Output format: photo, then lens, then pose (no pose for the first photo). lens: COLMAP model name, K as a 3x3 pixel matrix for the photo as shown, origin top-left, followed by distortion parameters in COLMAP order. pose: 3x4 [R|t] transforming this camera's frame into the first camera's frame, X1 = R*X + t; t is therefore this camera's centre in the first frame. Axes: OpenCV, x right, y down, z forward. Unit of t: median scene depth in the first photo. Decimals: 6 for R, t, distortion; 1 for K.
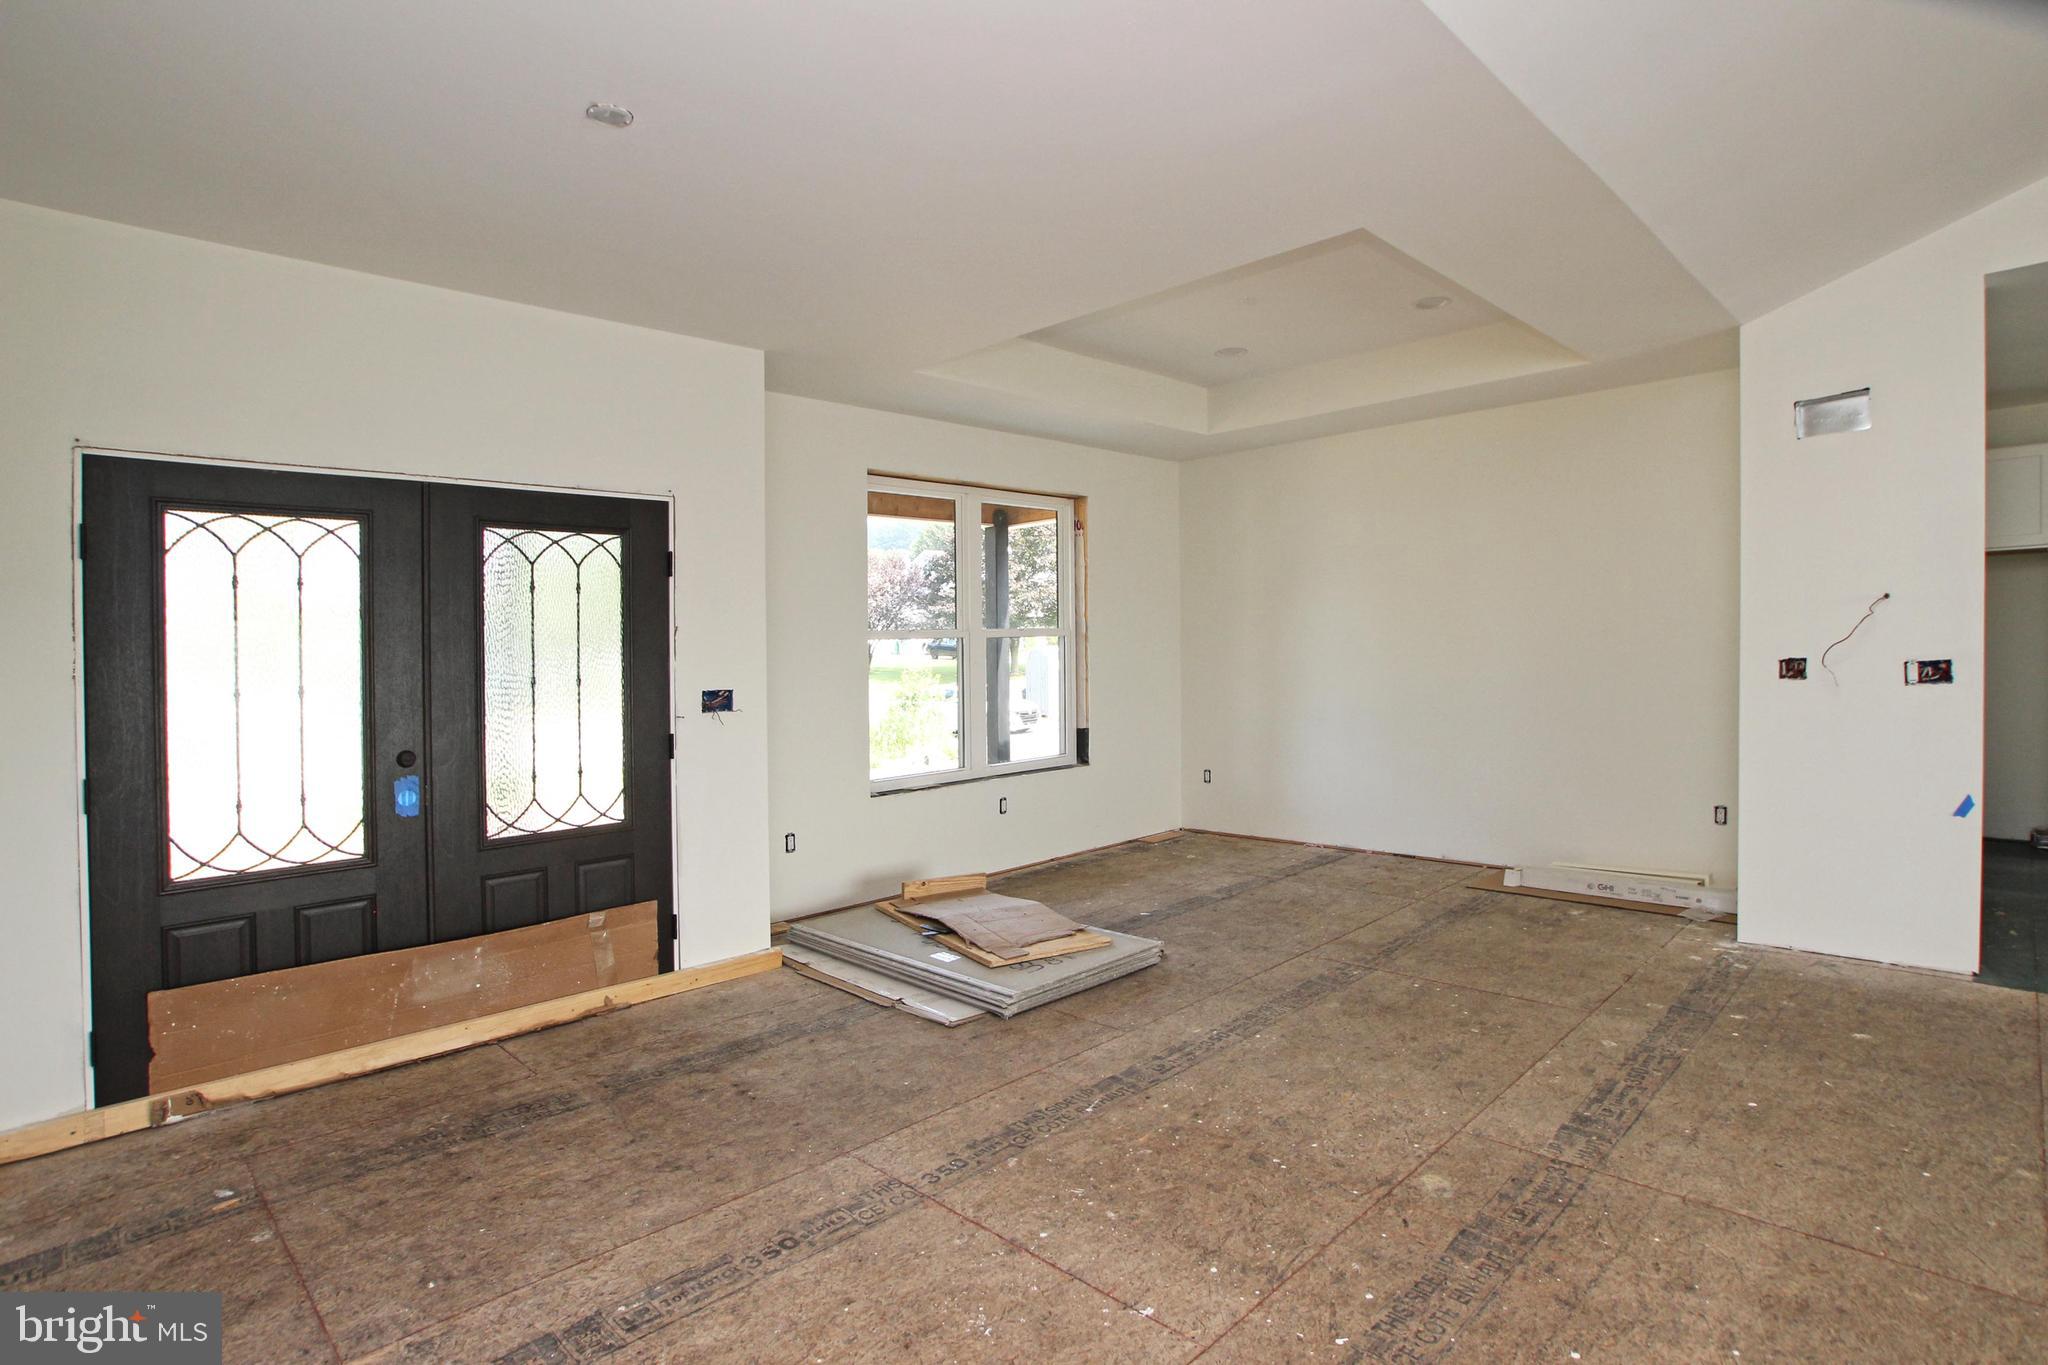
lens RADIAL K [[1026.4, 0, 1042.7], [0, 1026.4, 662.1], [0, 0, 1]] dist [-0.052180, 0.023843]
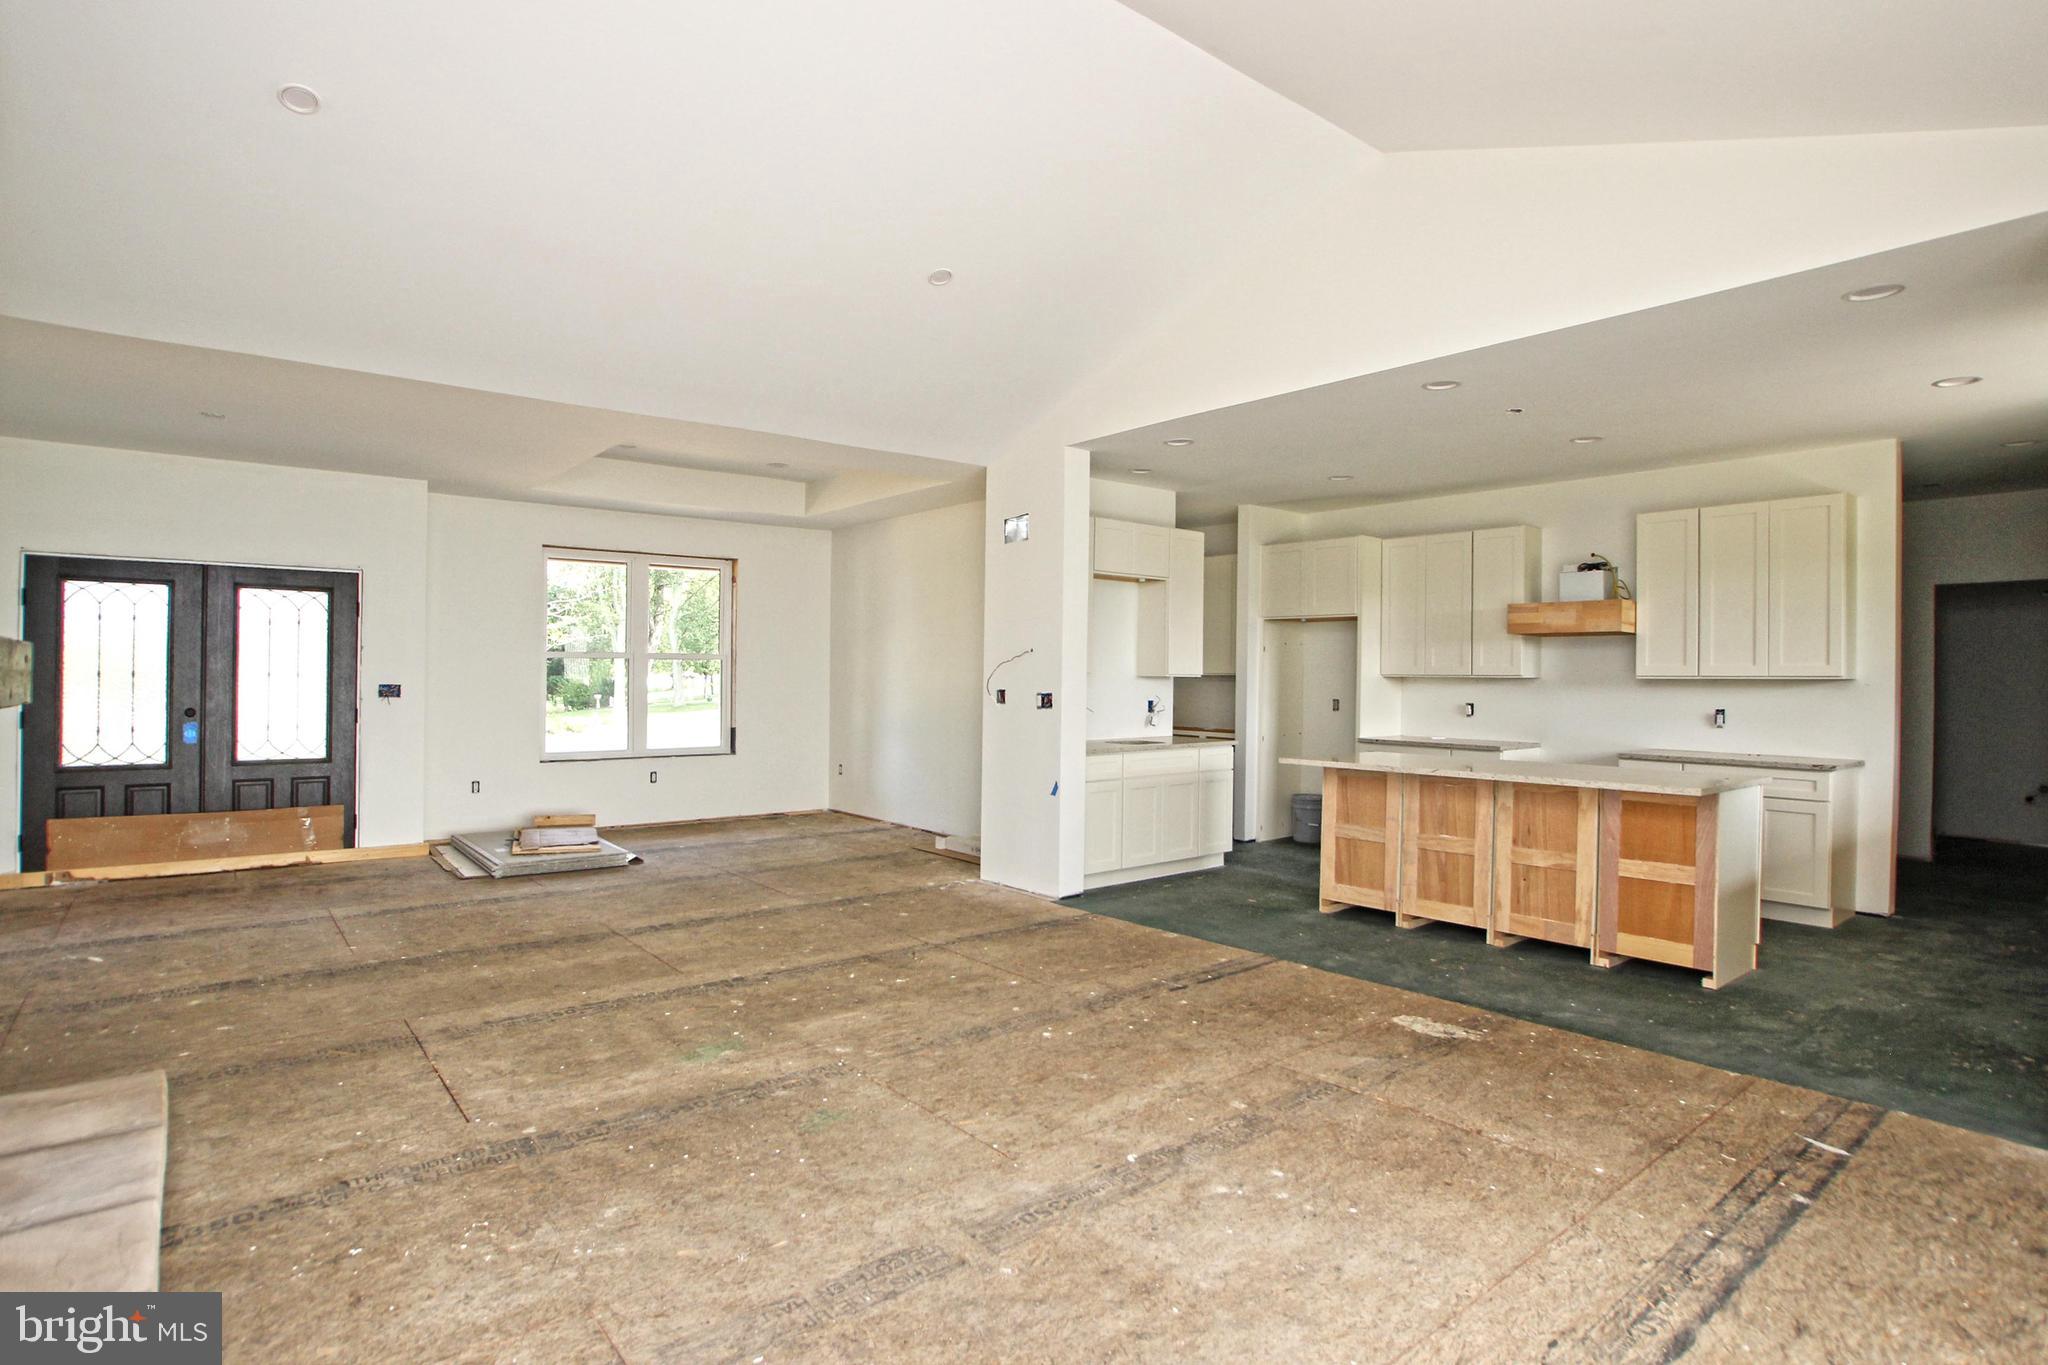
lens RADIAL K [[1054.8, 0, 962.1], [0, 1054.8, 684.9], [0, 0, 1]] dist [-0.062750, 0.035783]
pose [[0.988125, 0.038887, -0.148653, 1.048053], [-0.038850, 0.999240, 0.003152, -0.016176], [0.148662, 0.002661, 0.988884, -0.662548]]
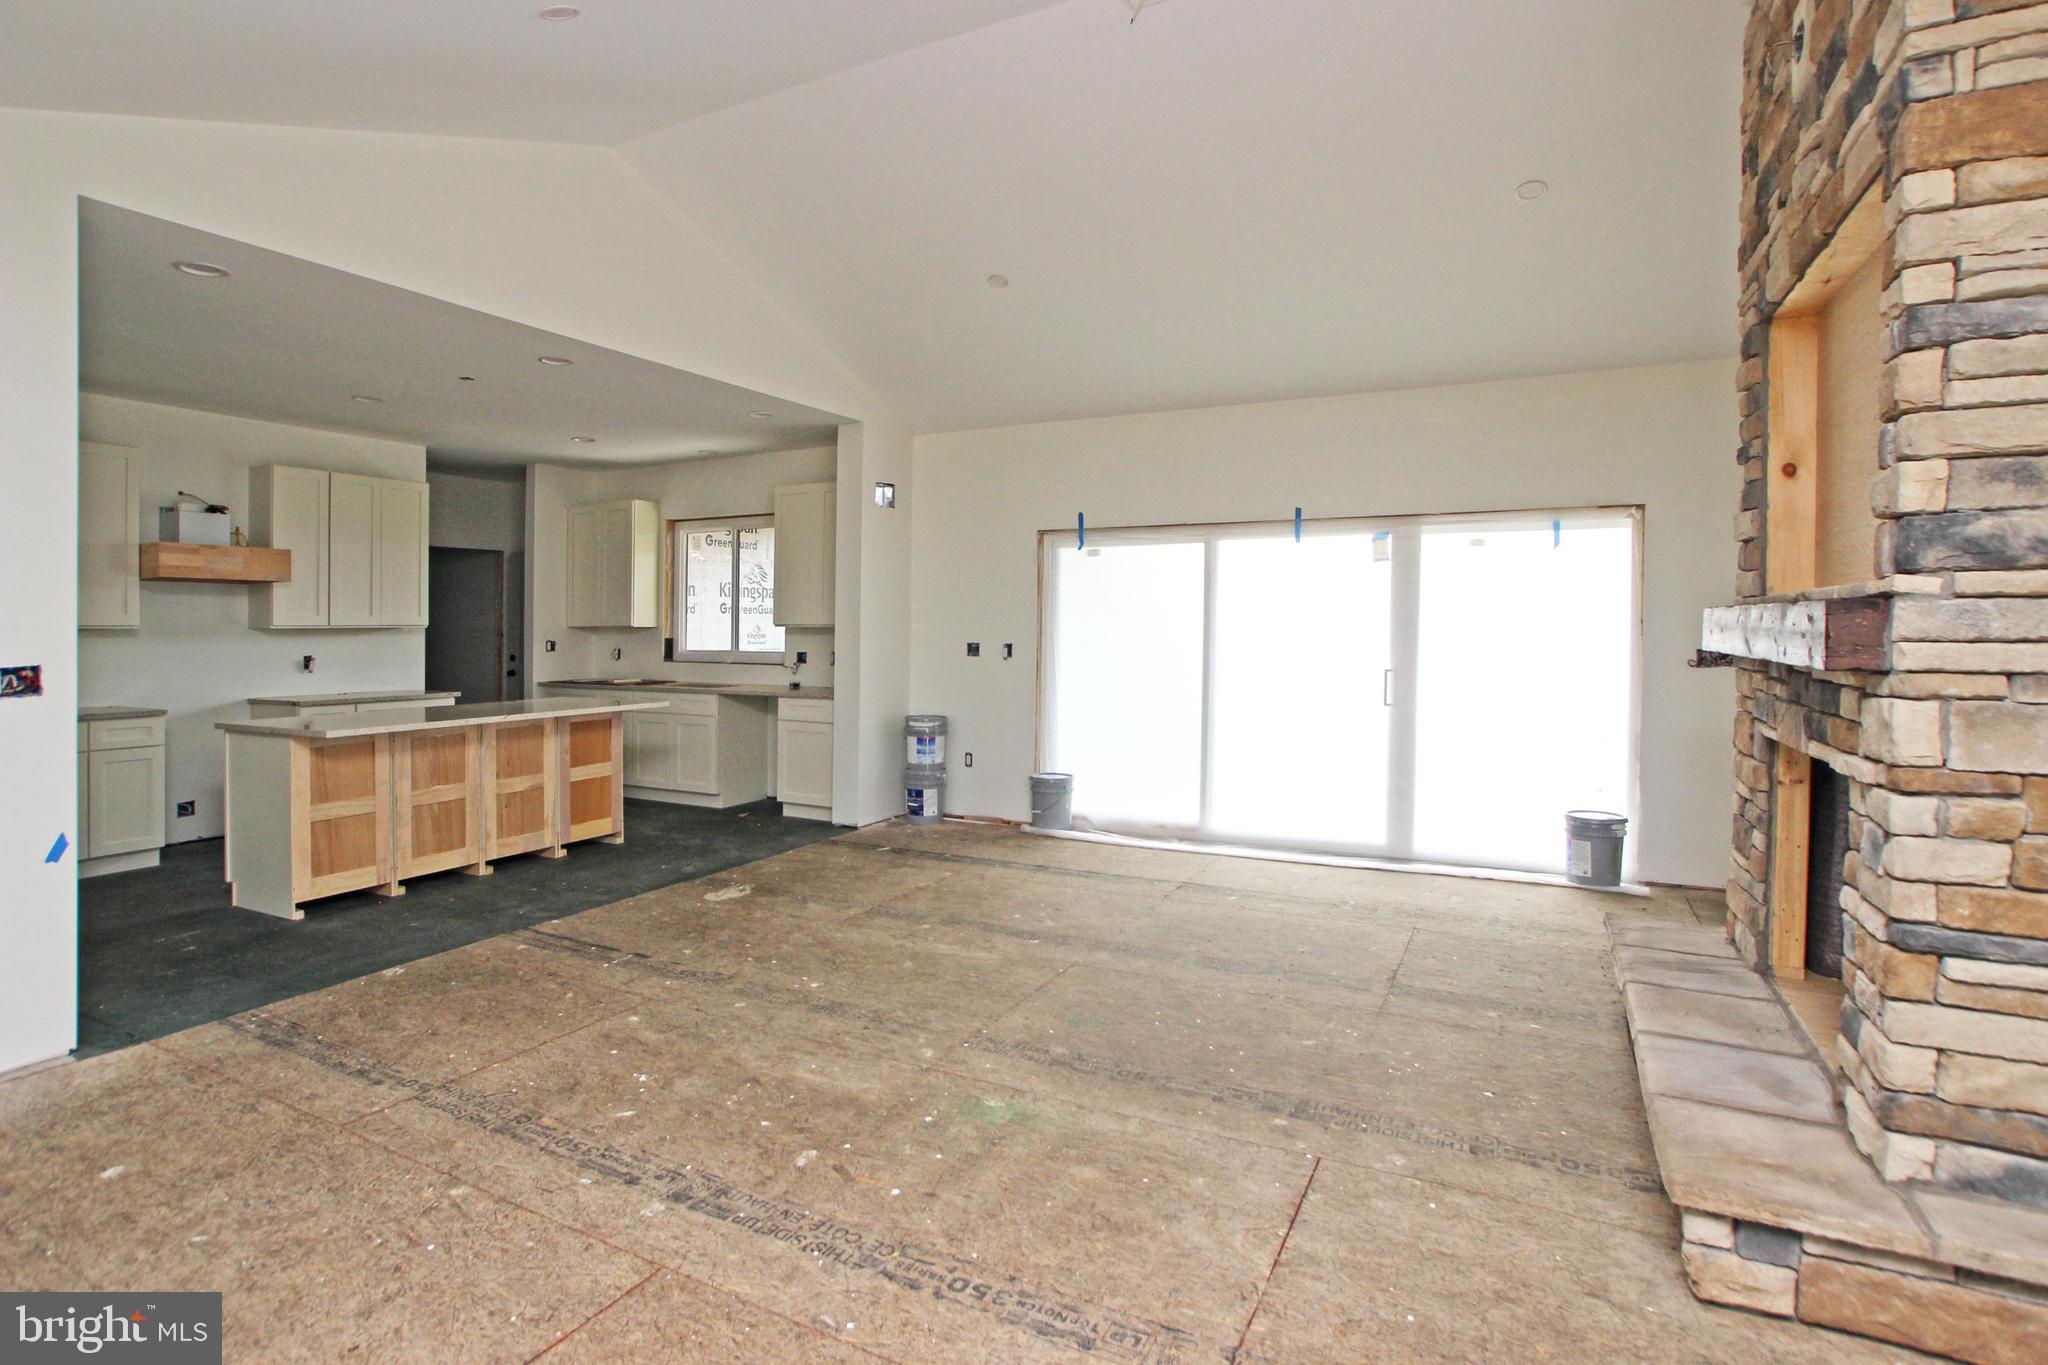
lens RADIAL K [[1054.8, 0, 962.1], [0, 1054.8, 684.9], [0, 0, 1]] dist [-0.062750, 0.035783]
pose [[-0.270877, -0.019884, 0.962408, -0.065929], [0.015236, 0.999573, 0.024941, 0.003539], [-0.962493, 0.021419, -0.270459, 0.520807]]
